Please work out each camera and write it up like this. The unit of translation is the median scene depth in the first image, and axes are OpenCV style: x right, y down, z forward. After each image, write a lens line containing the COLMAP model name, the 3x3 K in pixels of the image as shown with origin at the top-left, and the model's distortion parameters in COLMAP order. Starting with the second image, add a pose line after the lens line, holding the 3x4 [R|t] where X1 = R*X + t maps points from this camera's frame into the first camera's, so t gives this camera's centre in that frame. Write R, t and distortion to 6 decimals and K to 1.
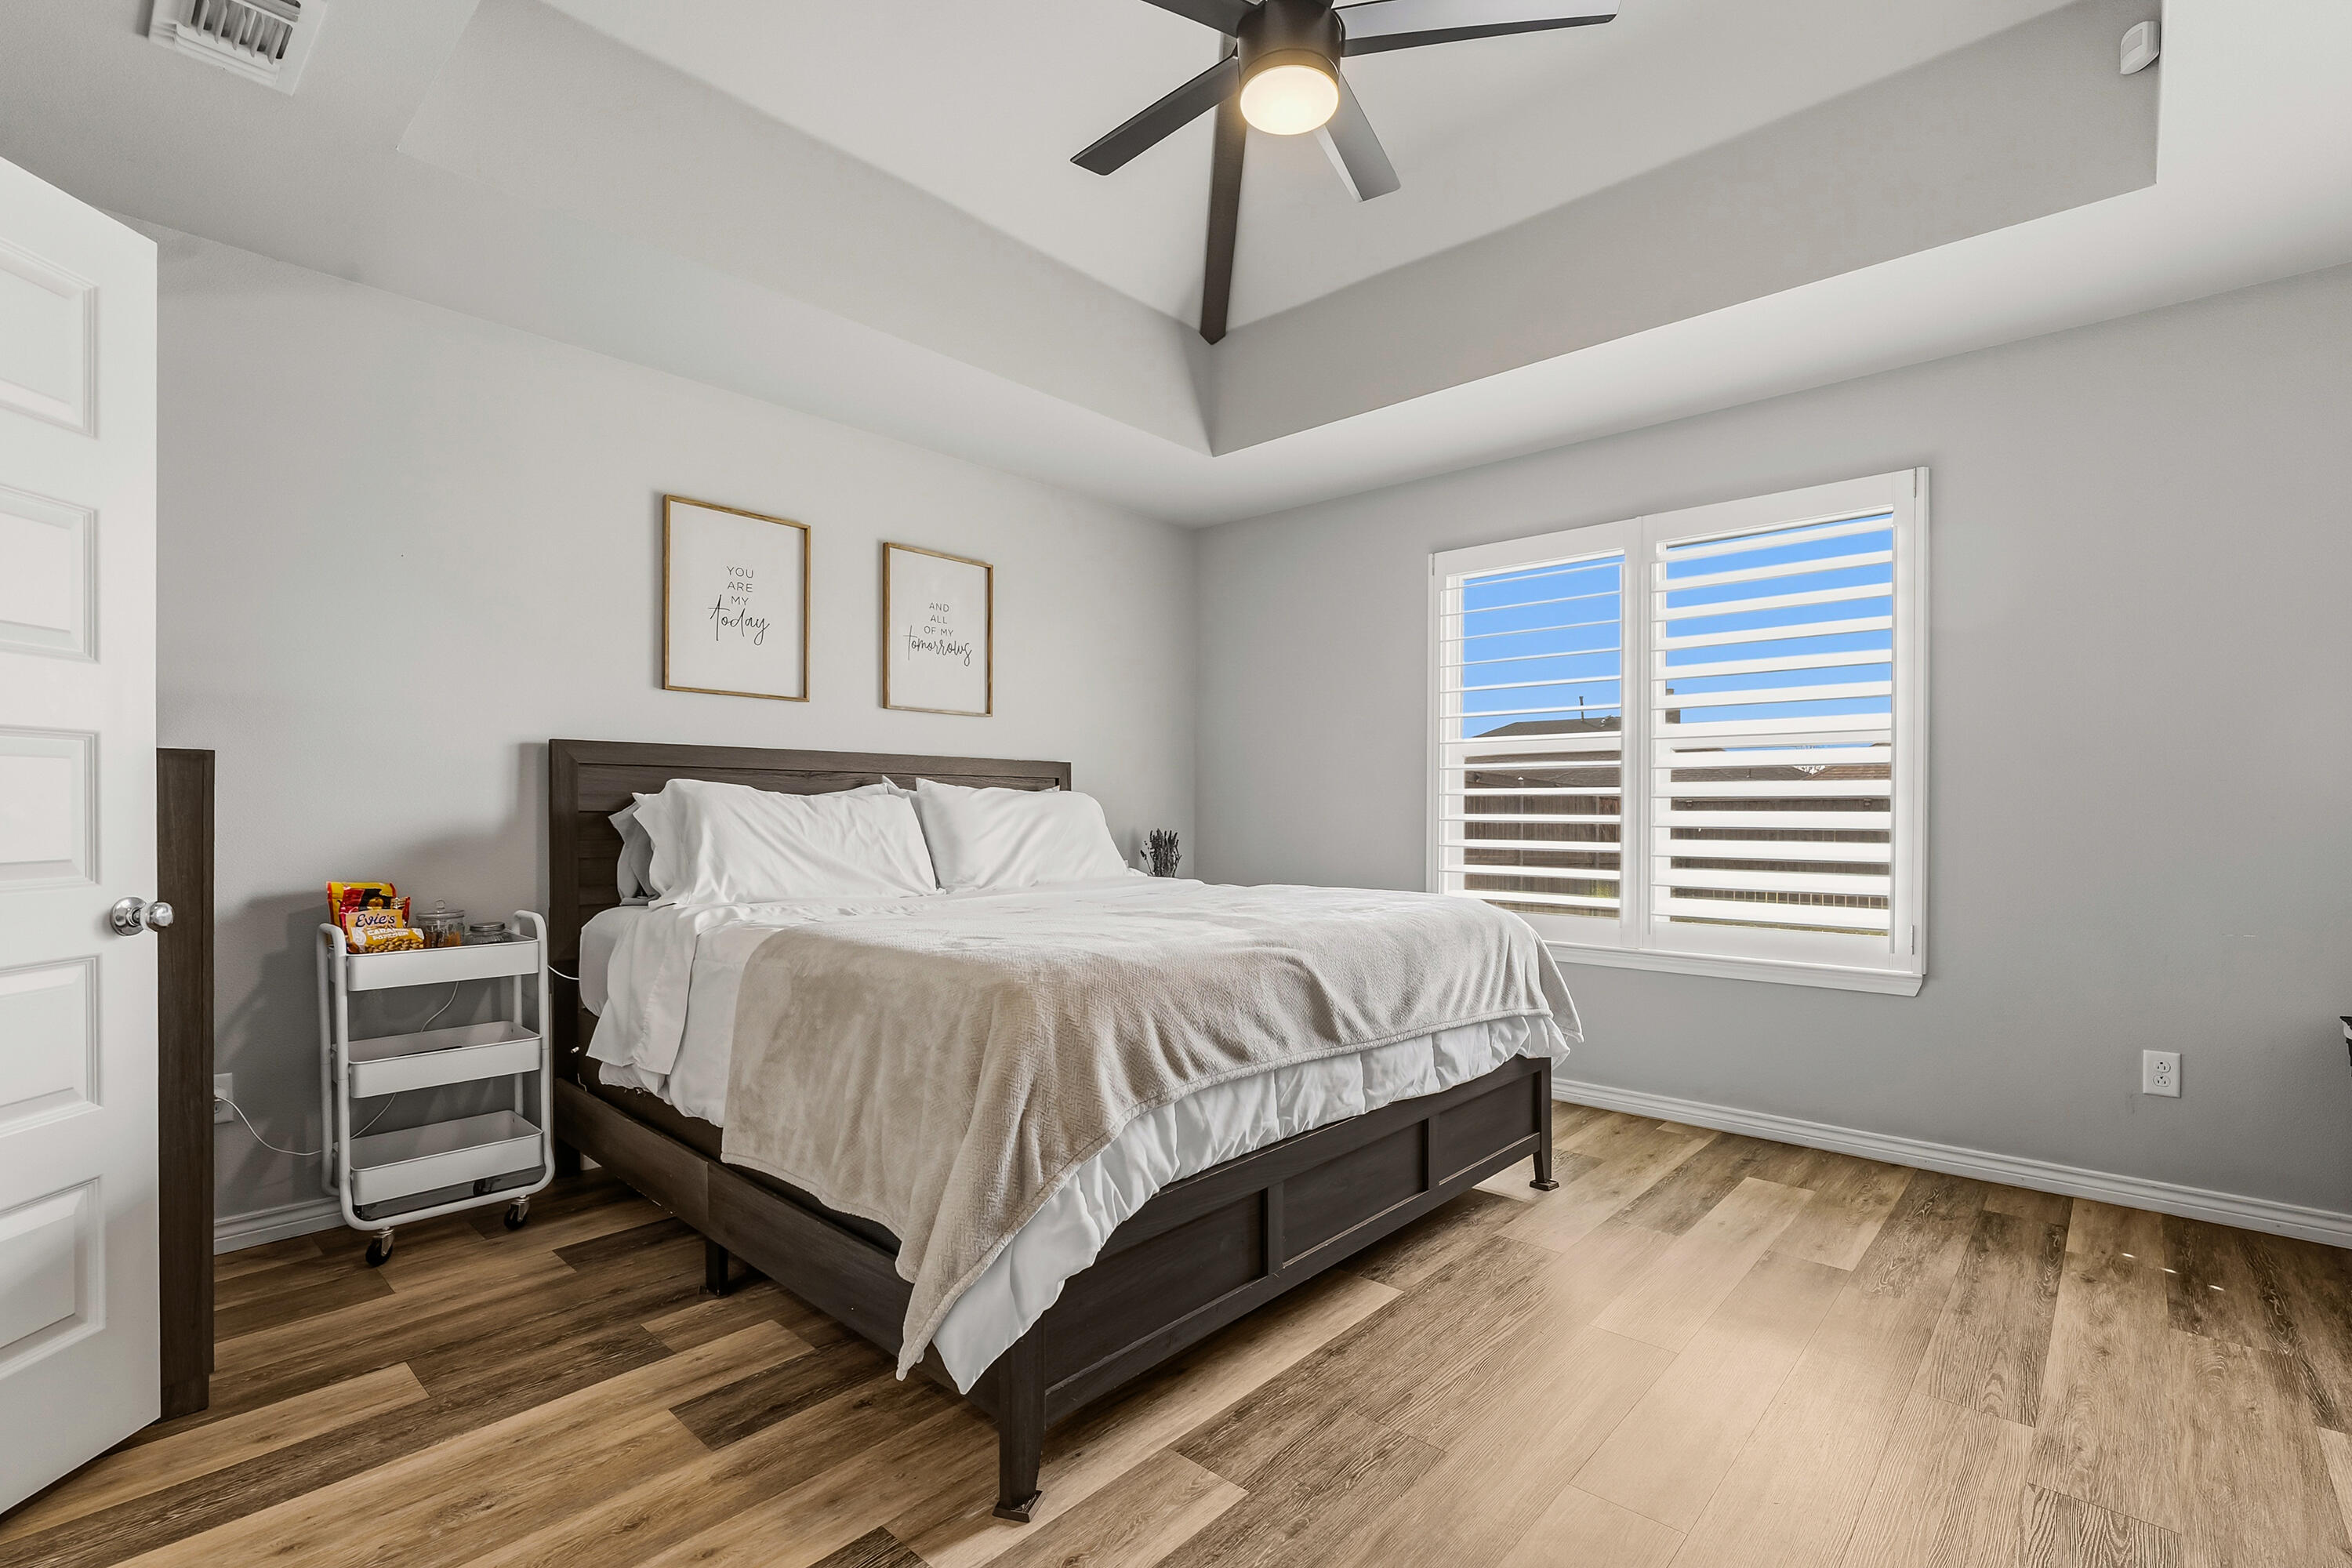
lens RADIAL K [[1053.7, 0, 1150.1], [0, 1053.7, 813.5], [0, 0, 1]] dist [0.009720, -0.000208]
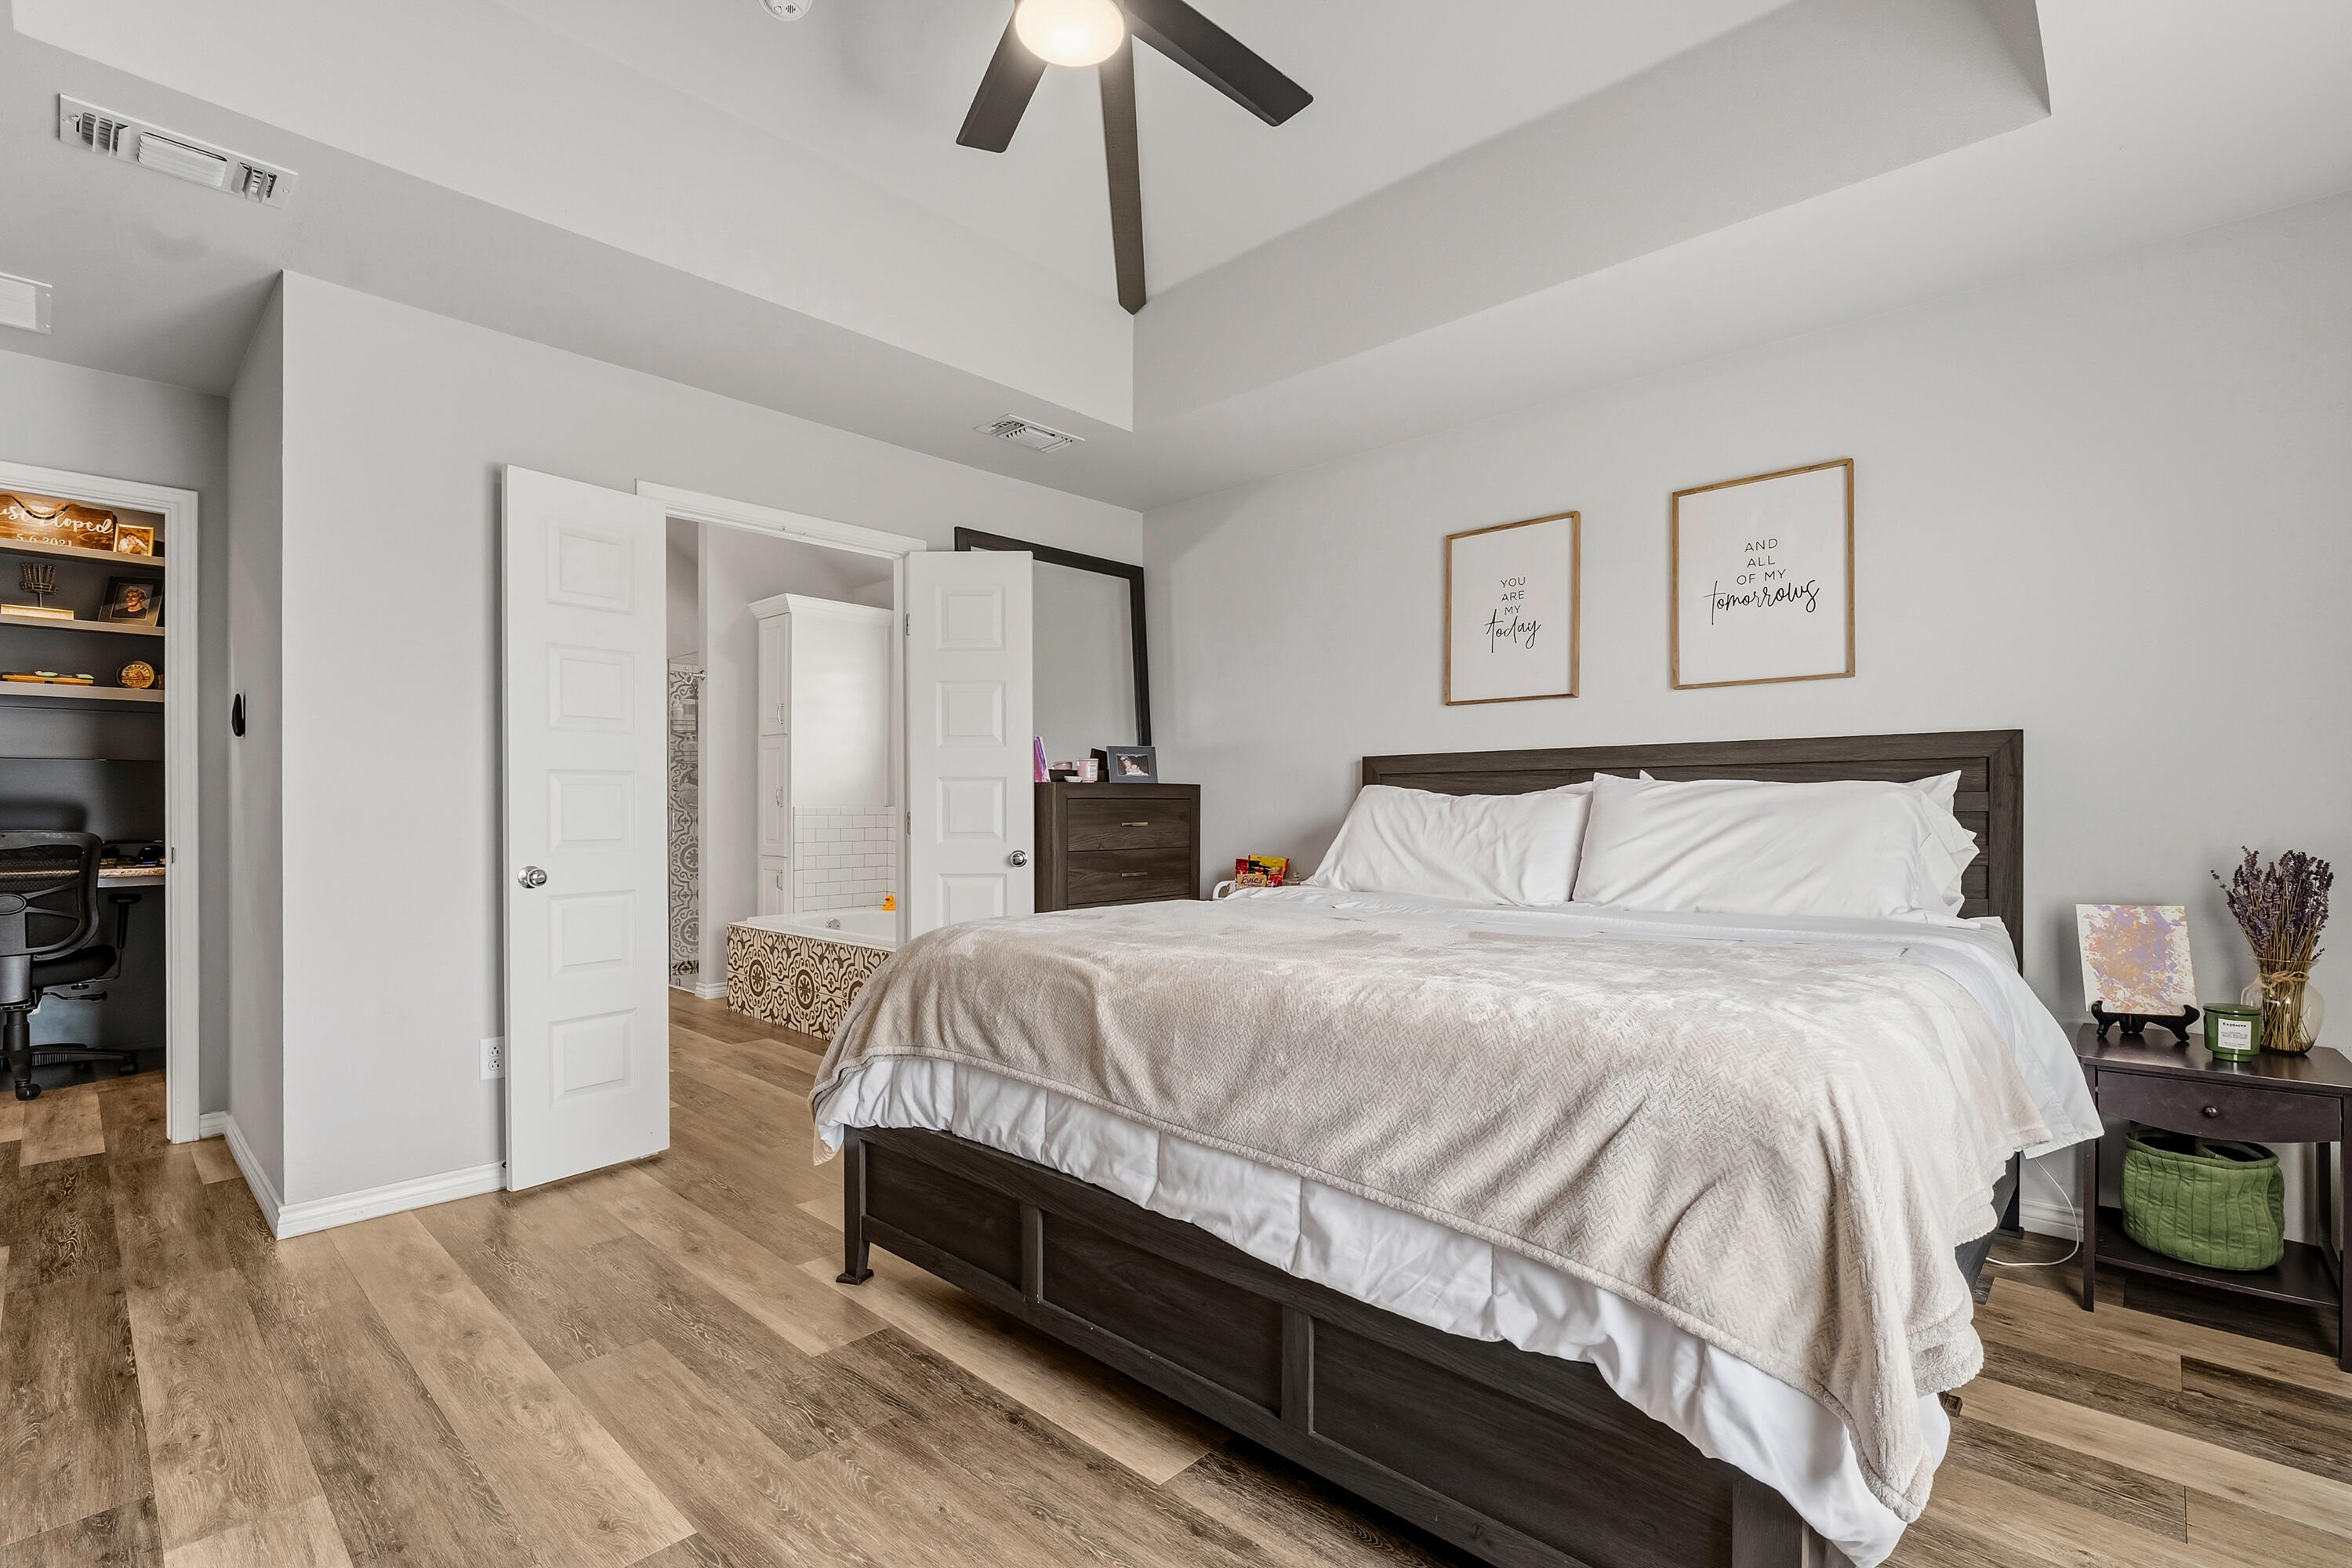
lens RADIAL K [[1062.0, 0, 1225.0], [0, 1062.0, 792.5], [0, 0, 1]] dist [0.008269, 0.001055]
pose [[0.027251, -0.016269, -0.999496, 0.953979], [-0.001139, 0.999866, -0.016306, -0.005079], [0.999628, 0.001583, 0.027229, 1.005598]]
